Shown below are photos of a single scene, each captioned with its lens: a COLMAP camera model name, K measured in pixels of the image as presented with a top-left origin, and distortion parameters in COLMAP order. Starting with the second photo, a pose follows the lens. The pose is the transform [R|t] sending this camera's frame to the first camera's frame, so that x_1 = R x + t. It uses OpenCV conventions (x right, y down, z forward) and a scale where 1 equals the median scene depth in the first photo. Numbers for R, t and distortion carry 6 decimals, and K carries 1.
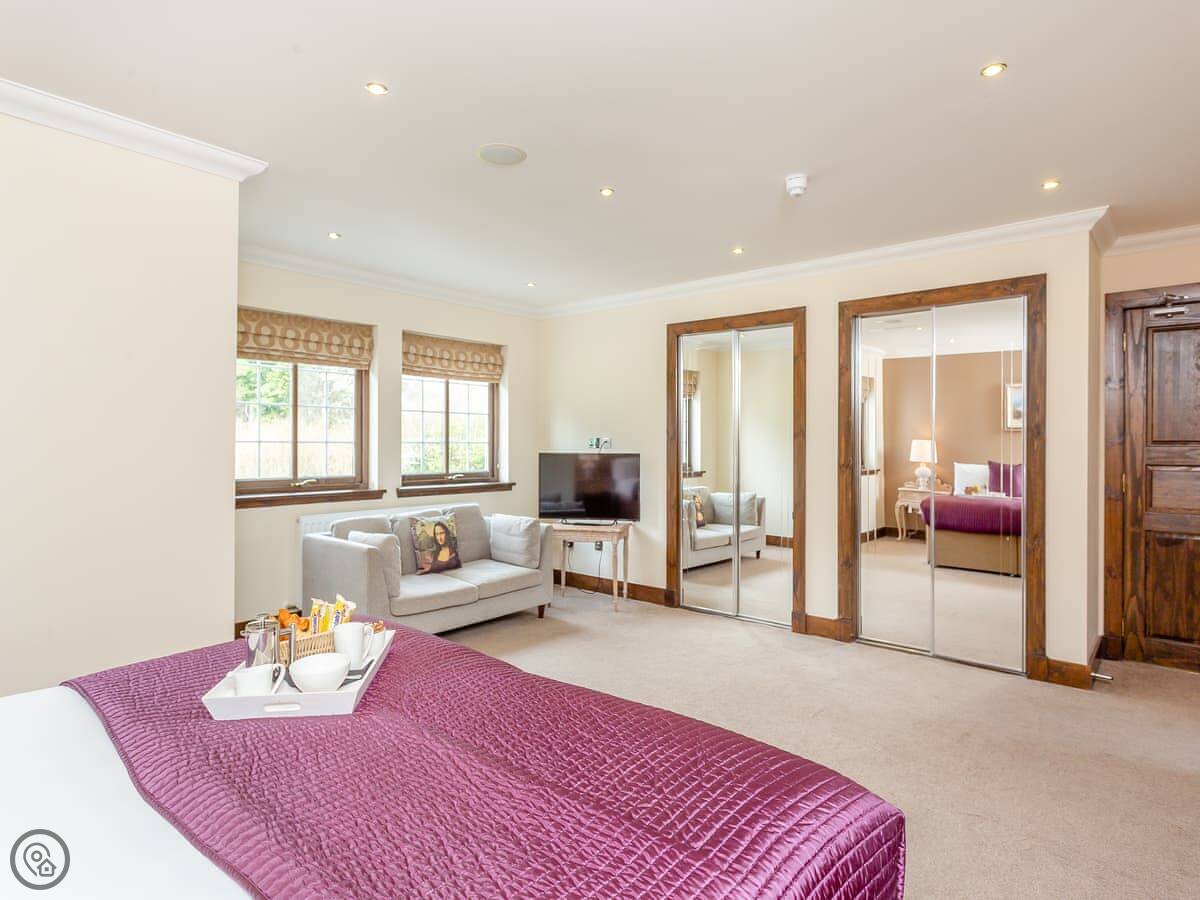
lens RADIAL K [[777.0, 0, 599.1], [0, 777.0, 440.1], [0, 0, 1]] dist [0.007101, 0.001851]
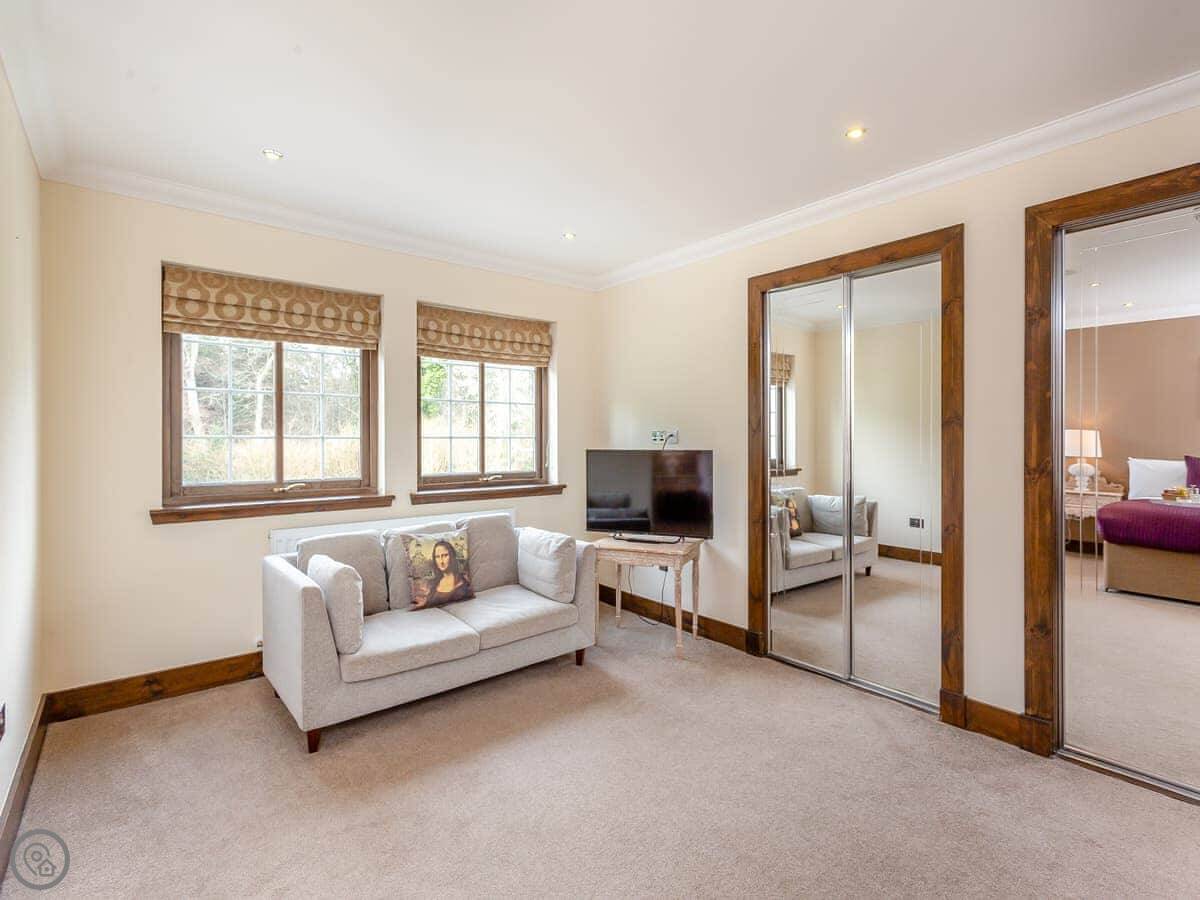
lens RADIAL K [[612.1, 0, 600.0], [0, 612.1, 450.0], [0, 0, 1]] dist [0.009208, 0.000606]
pose [[0.984030, -0.004292, -0.177953, 0.051372], [0.008209, 0.999740, 0.021282, 0.003714], [0.177815, -0.022403, 0.983809, 0.392464]]
